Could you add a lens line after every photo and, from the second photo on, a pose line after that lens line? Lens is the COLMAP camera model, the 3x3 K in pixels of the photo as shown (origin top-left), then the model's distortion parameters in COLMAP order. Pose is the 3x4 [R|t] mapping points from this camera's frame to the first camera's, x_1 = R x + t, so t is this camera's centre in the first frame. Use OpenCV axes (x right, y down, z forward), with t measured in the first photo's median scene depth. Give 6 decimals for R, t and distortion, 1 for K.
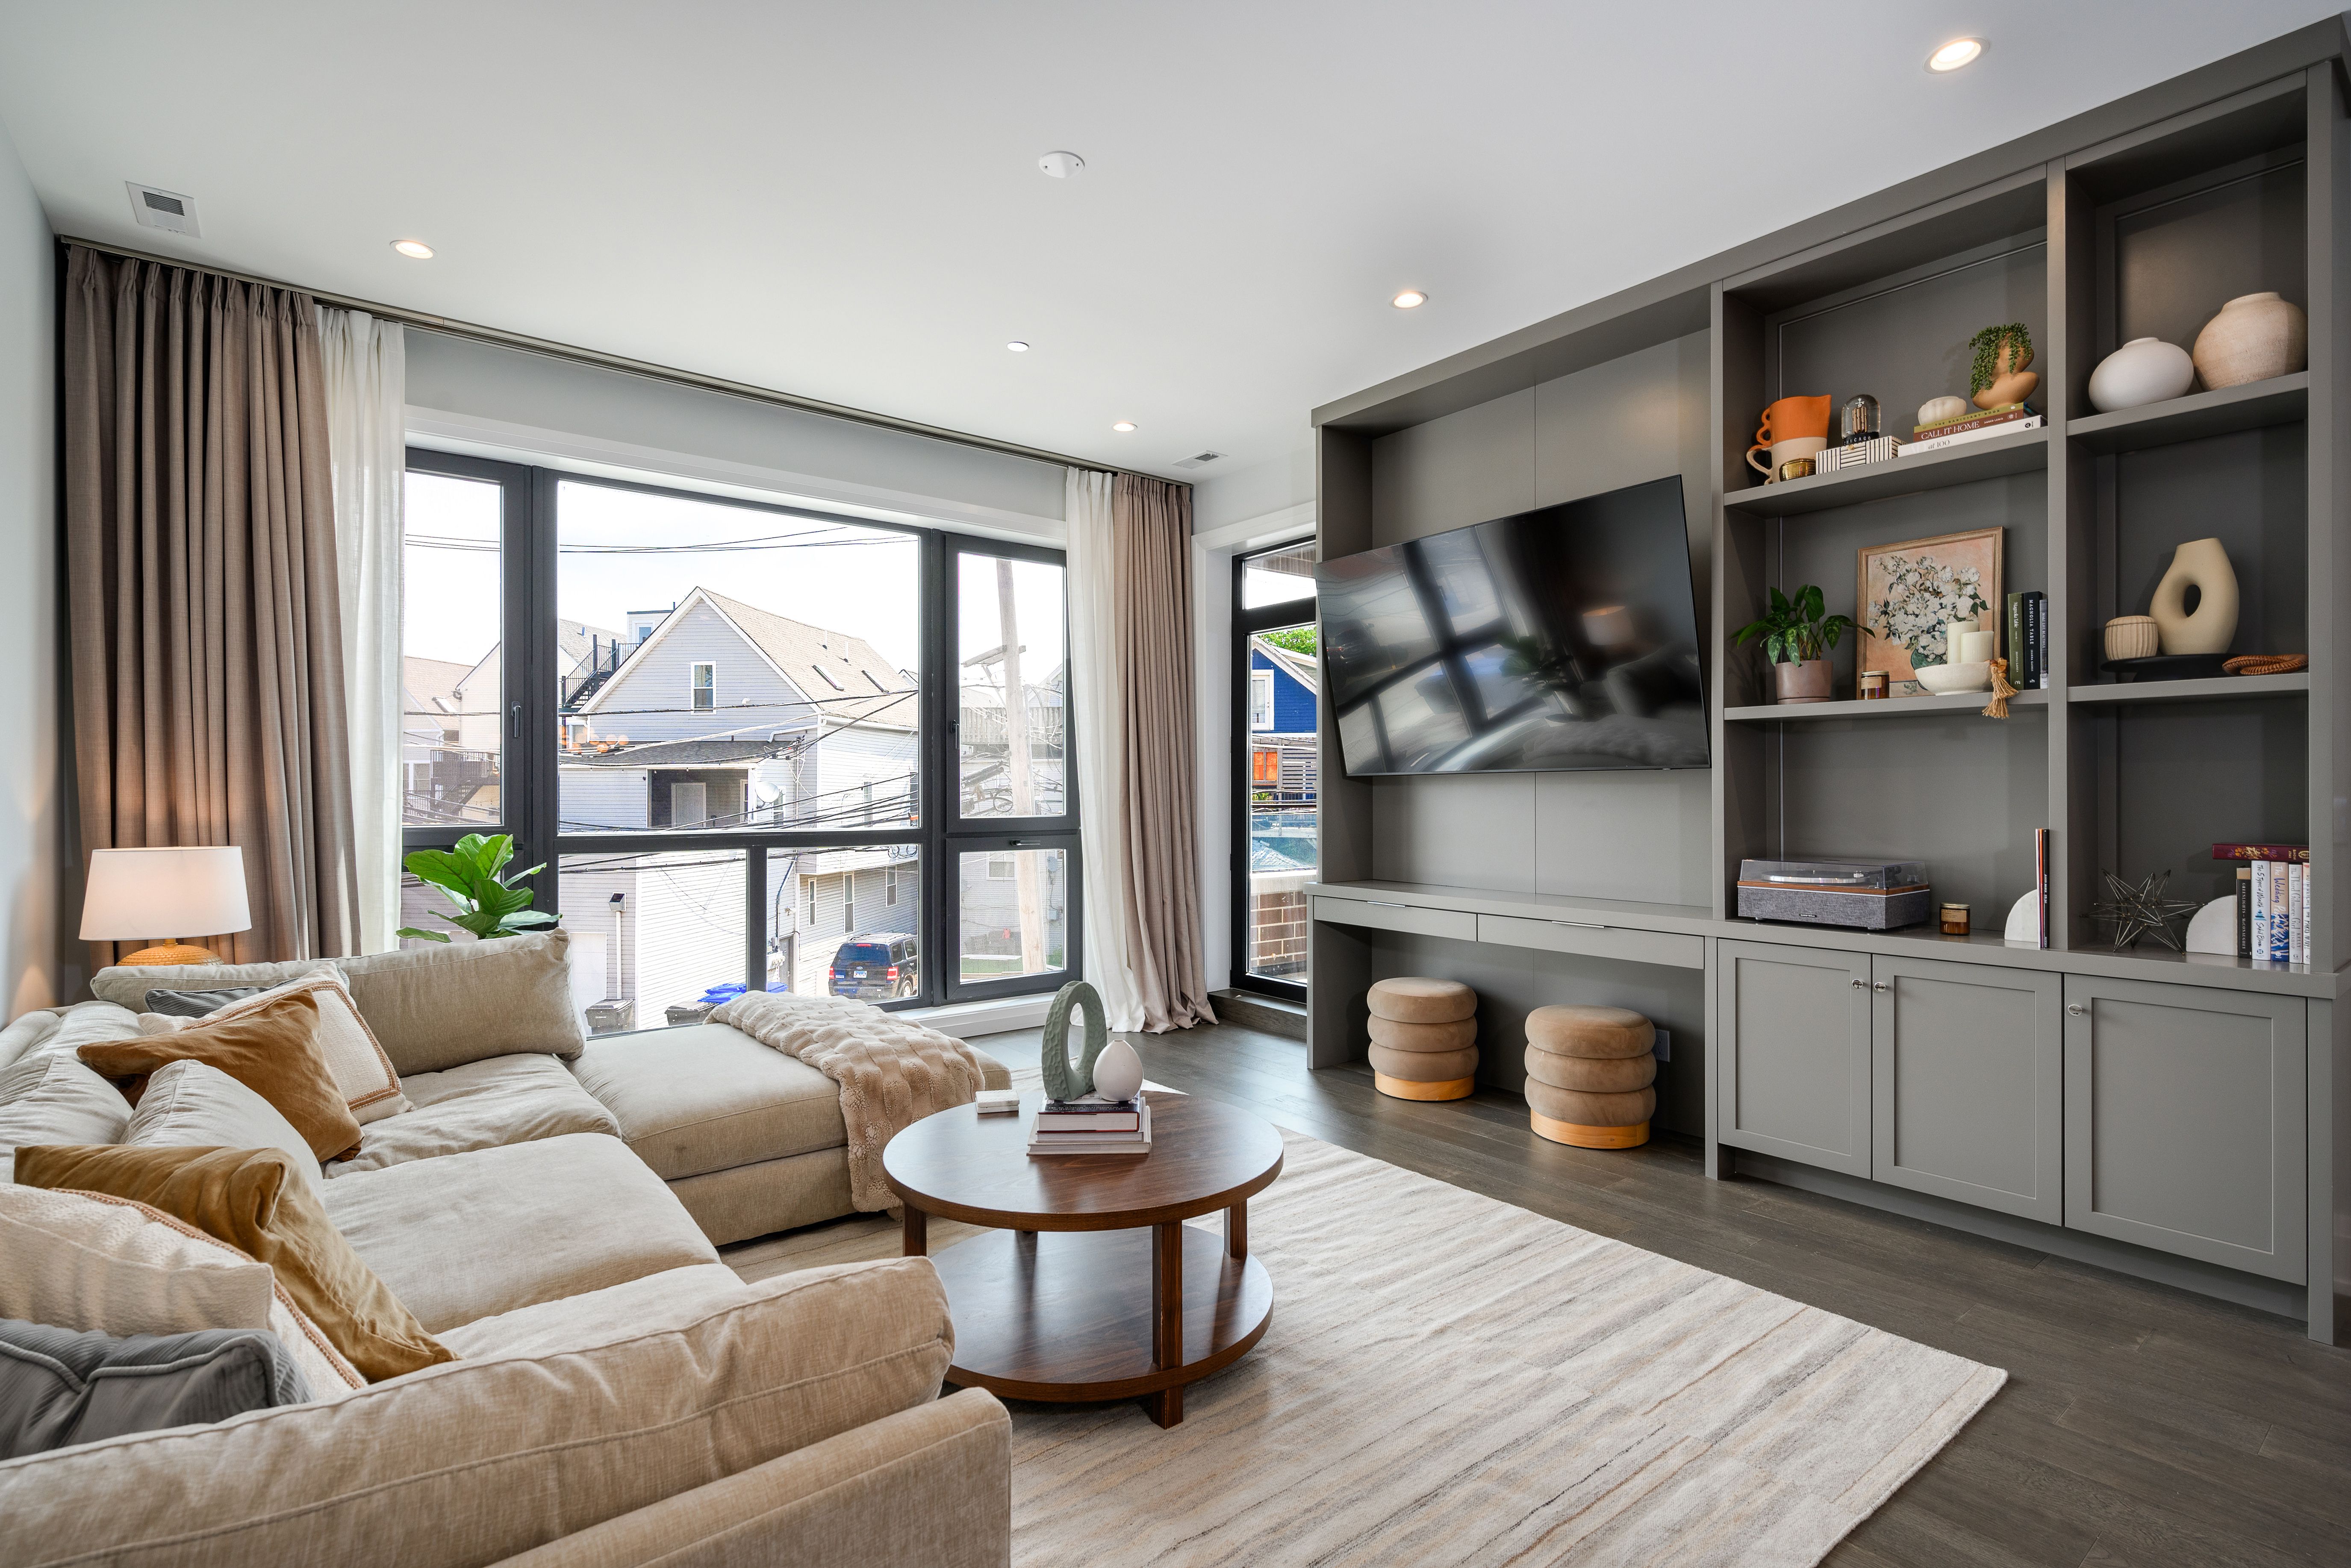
lens RADIAL K [[1091.1, 0, 1182.3], [0, 1091.1, 781.5], [0, 0, 1]] dist [-0.001230, 0.000353]
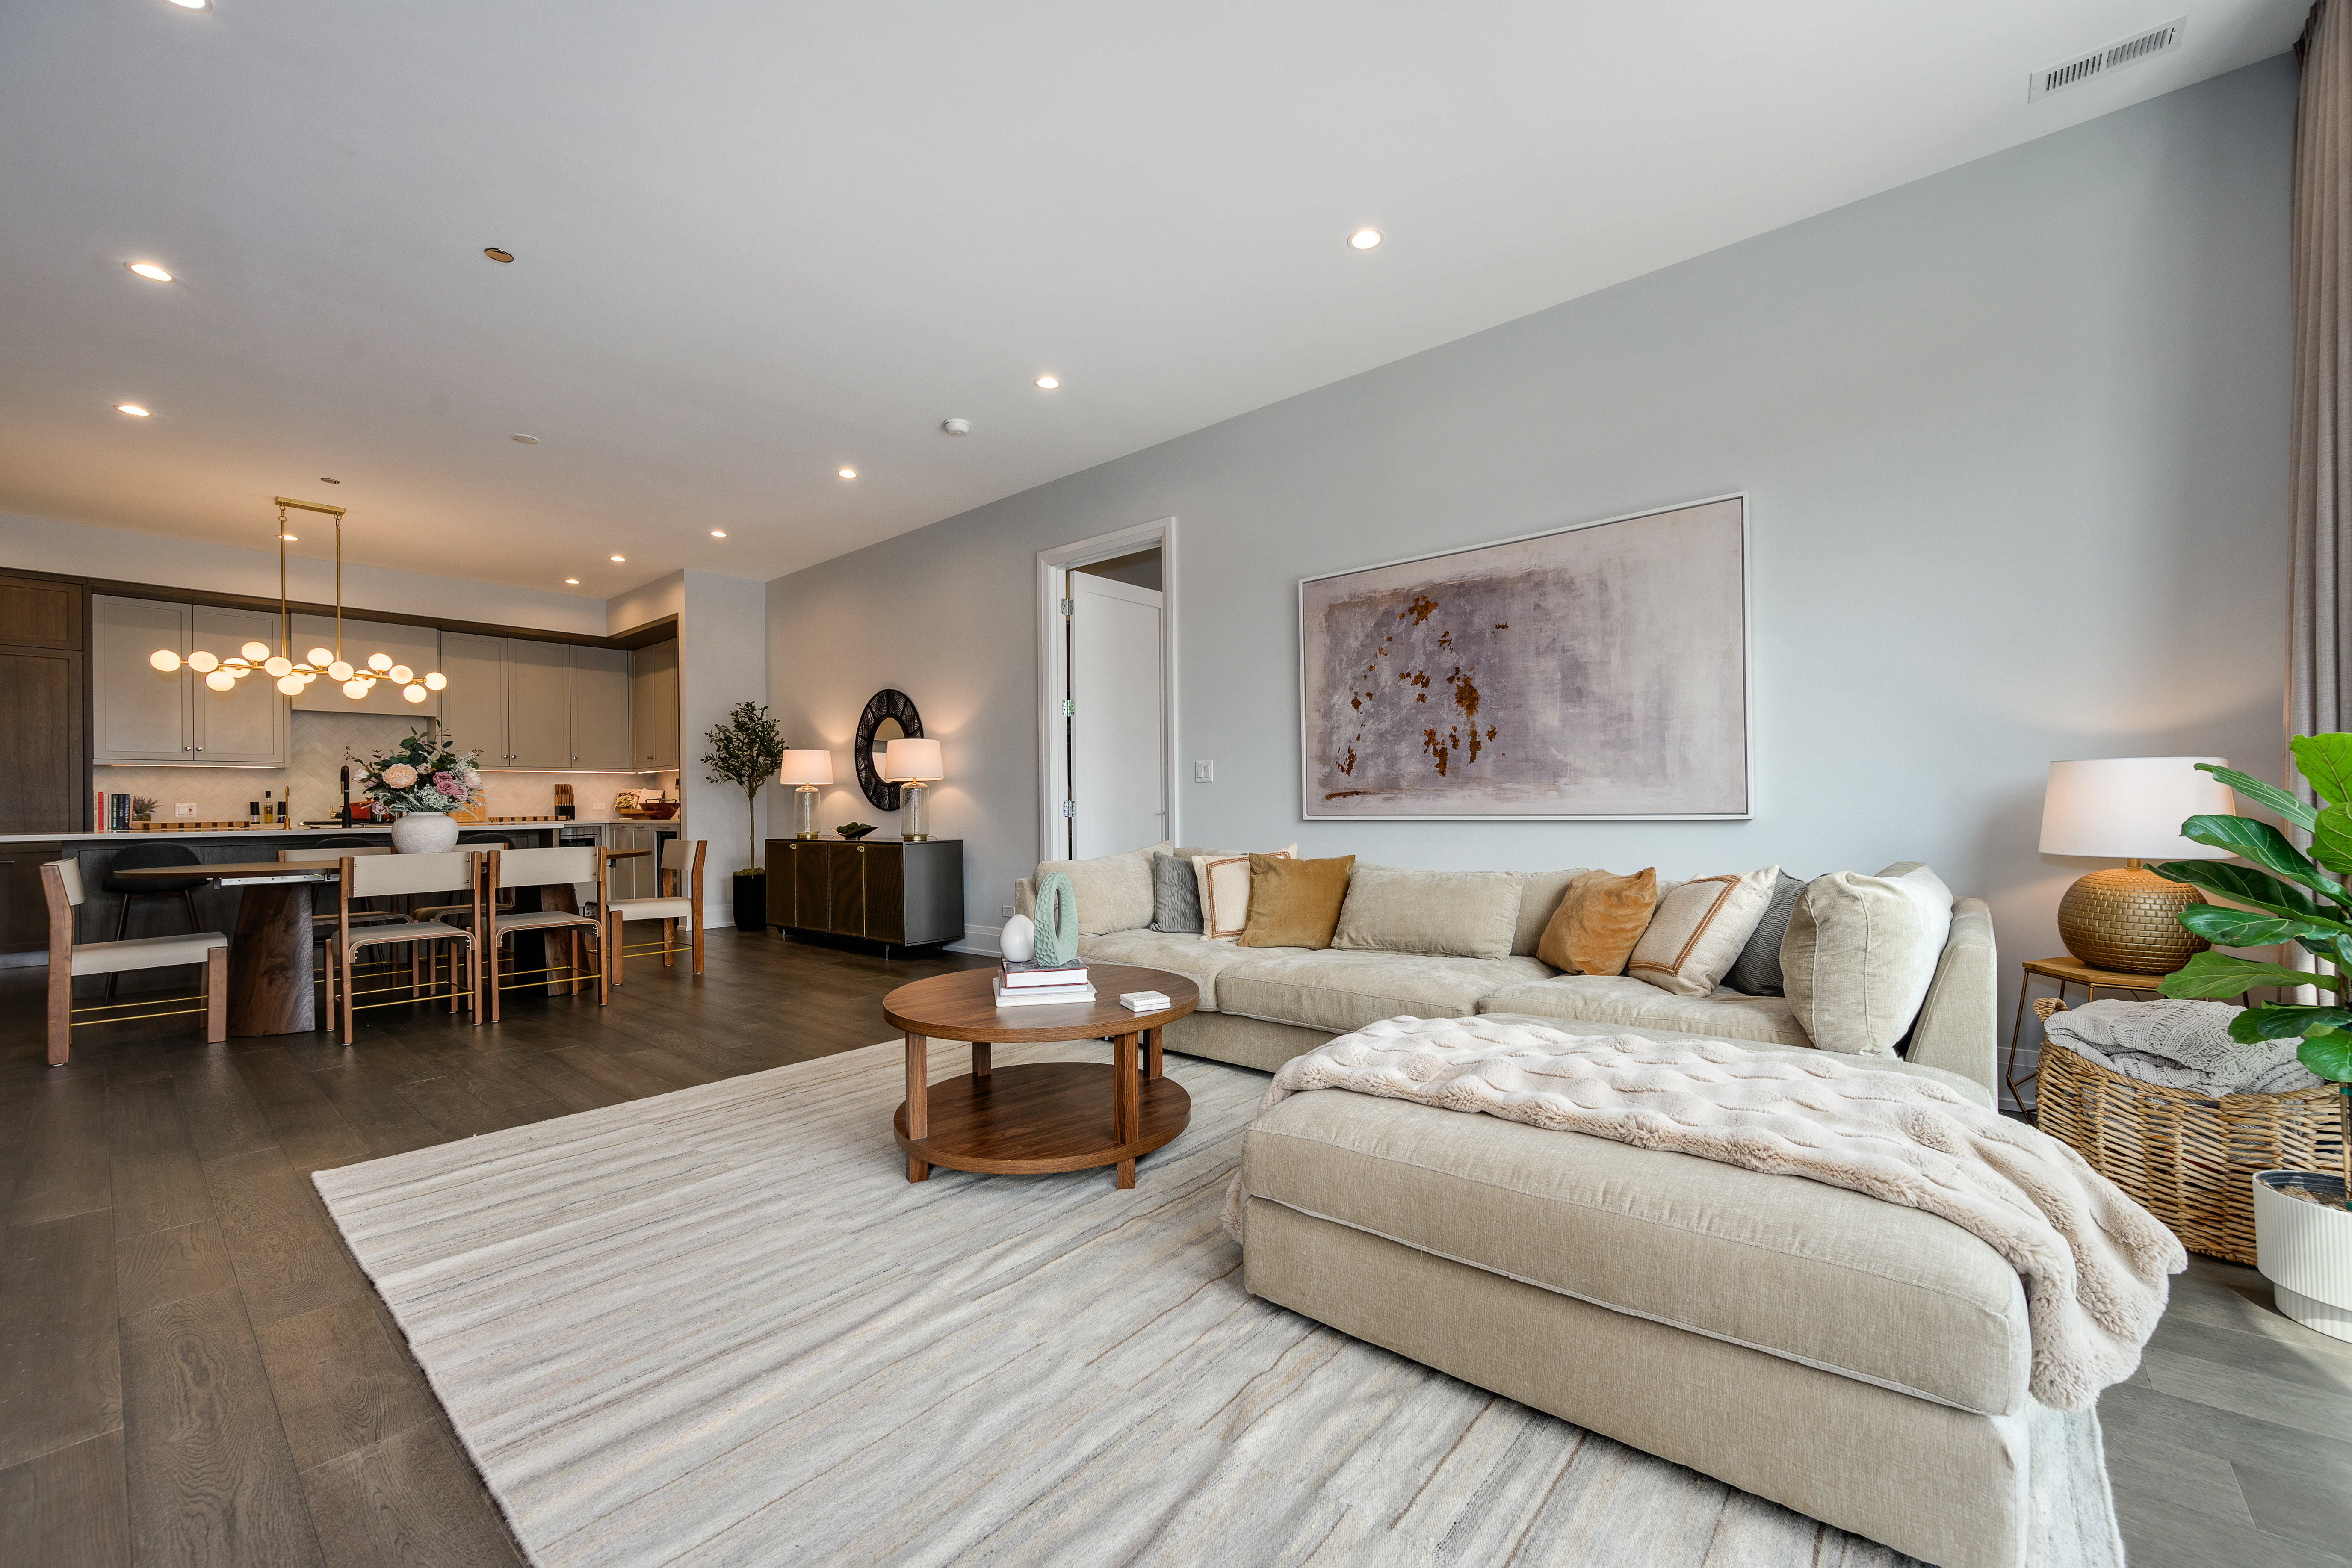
lens RADIAL K [[933.5, 0, 1181.1], [0, 933.5, 812.4], [0, 0, 1]] dist [-0.008834, 0.001062]
pose [[-0.981883, 0.014880, -0.188903, -0.030475], [0.015058, 0.999886, 0.000491, 0.087051], [0.188889, -0.002363, -0.981996, 1.501529]]
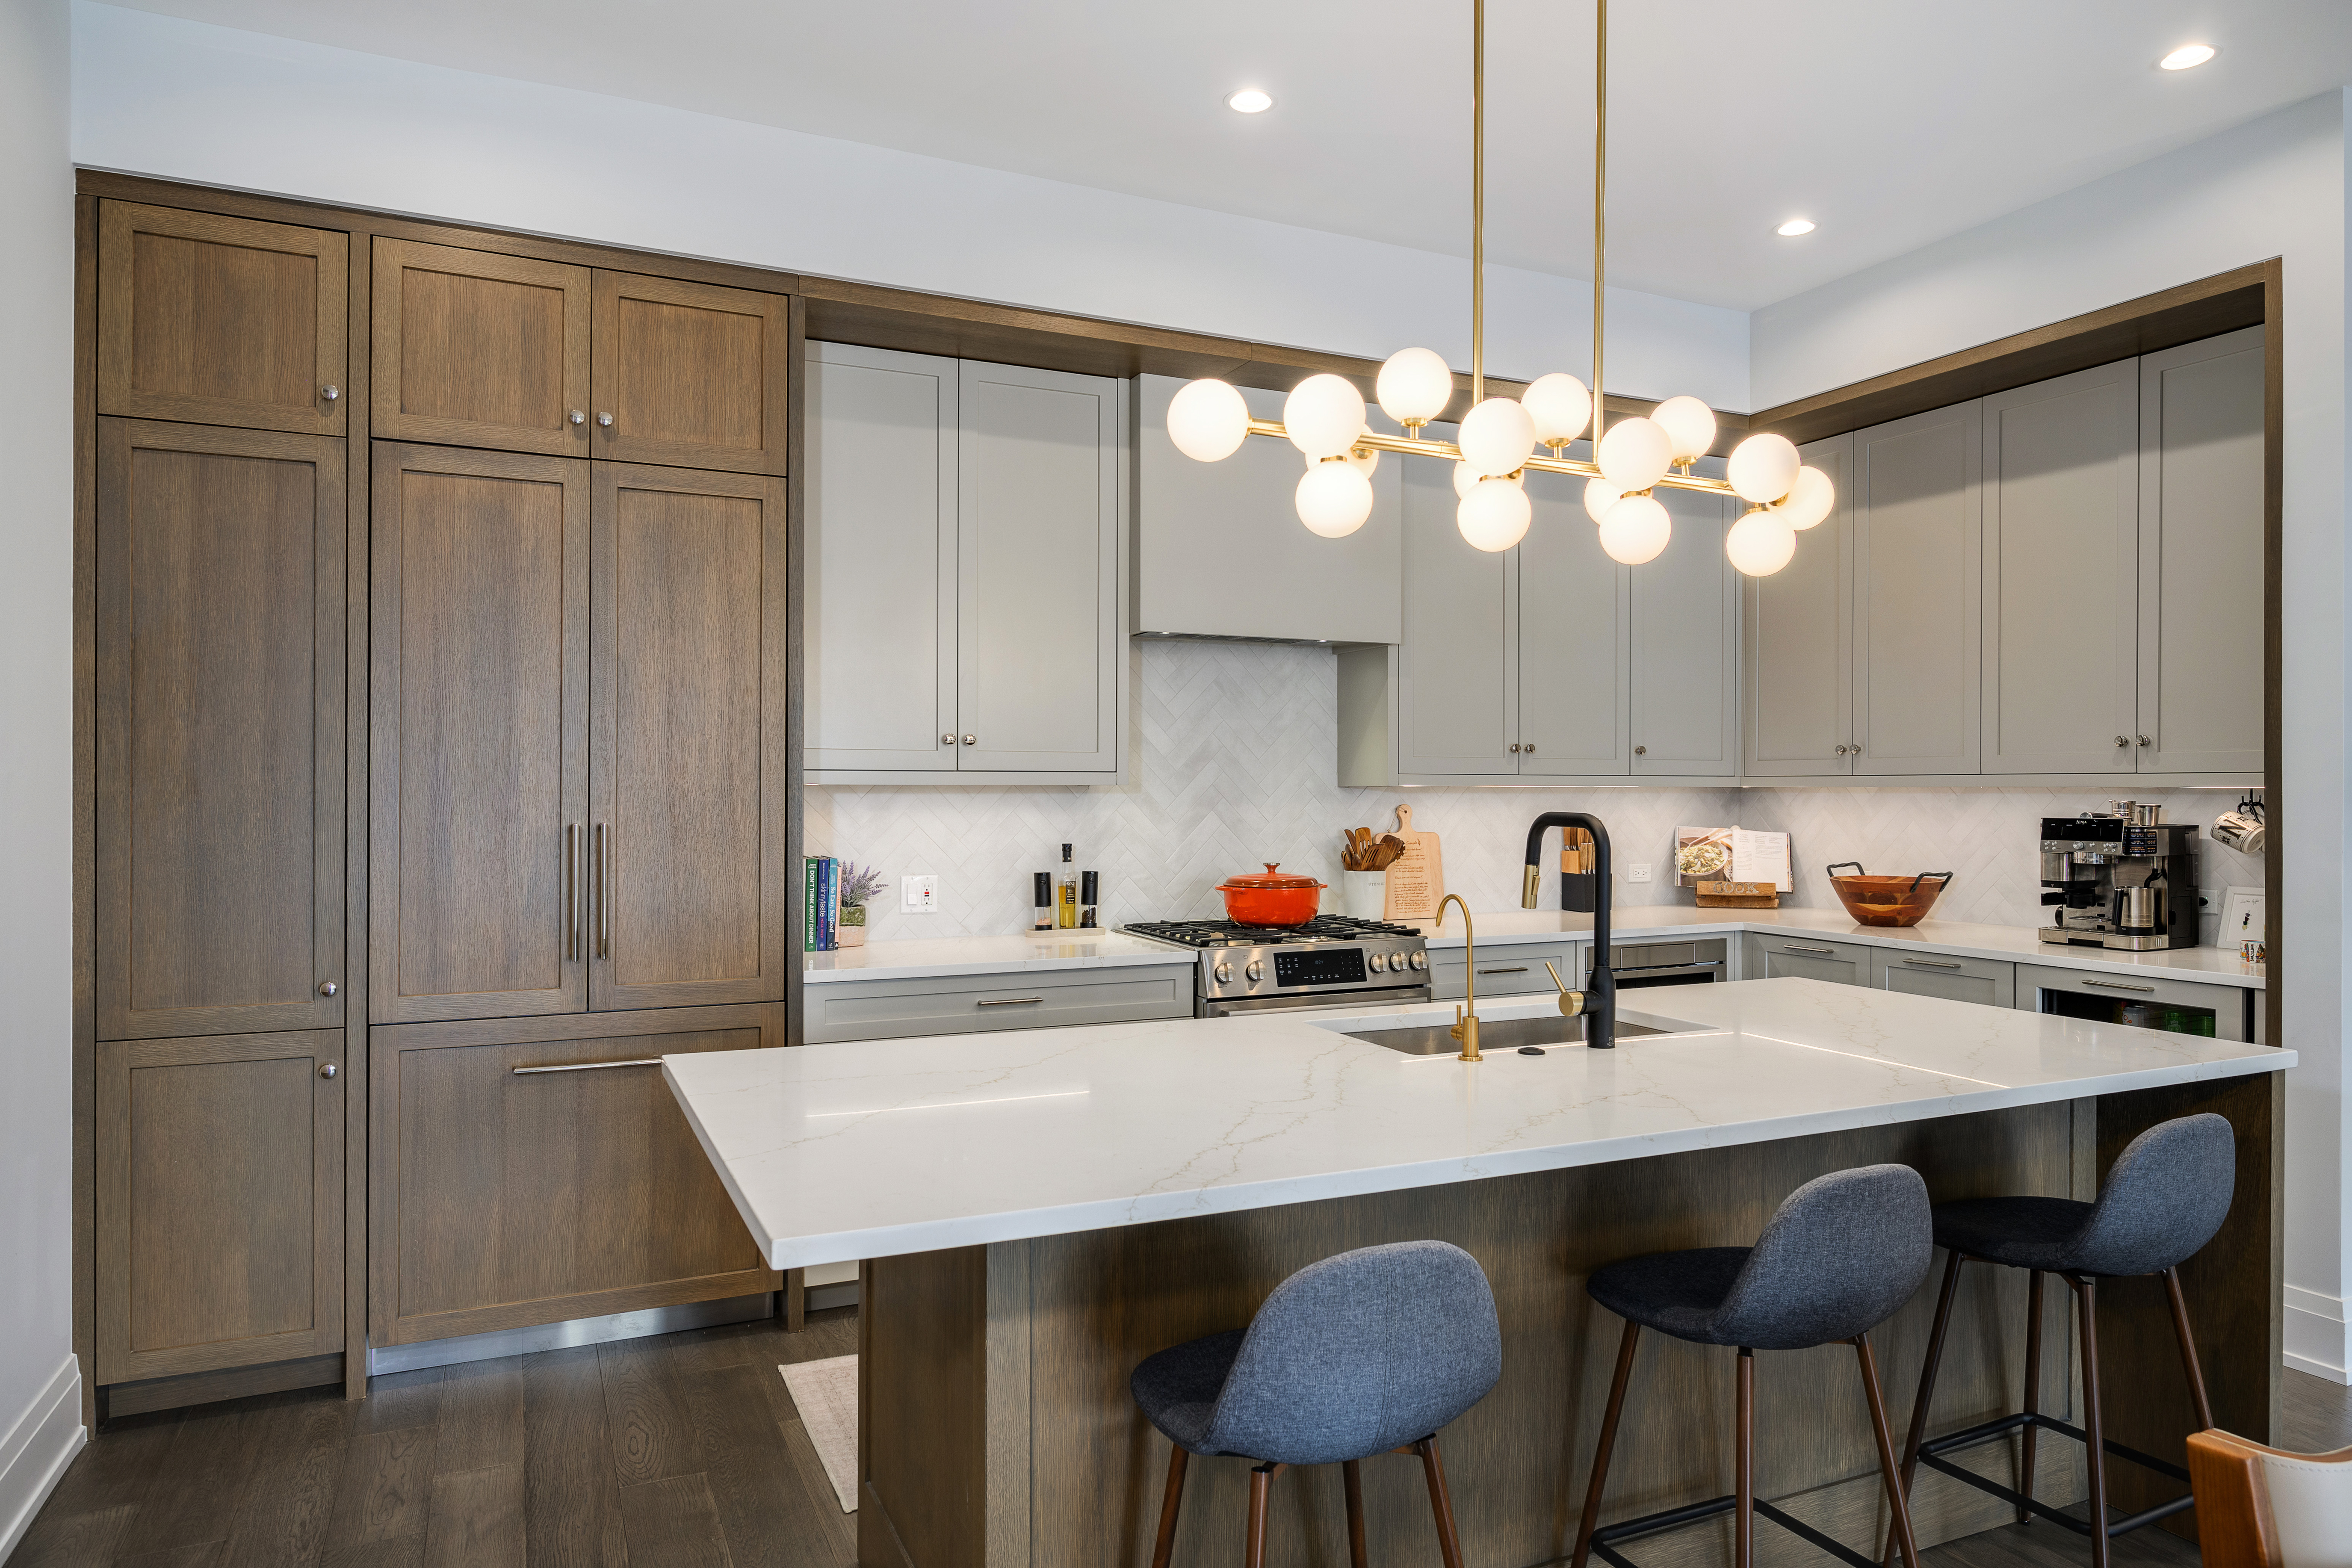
lens RADIAL K [[1469.3, 0, 1191.9], [0, 1469.3, 786.4], [0, 0, 1]] dist [-0.003364, 0.002200]
pose [[-0.973504, 0.000374, 0.228668, 1.231211], [-0.002094, 0.999942, -0.010549, -0.031865], [-0.228659, -0.010748, -0.973447, 0.251860]]
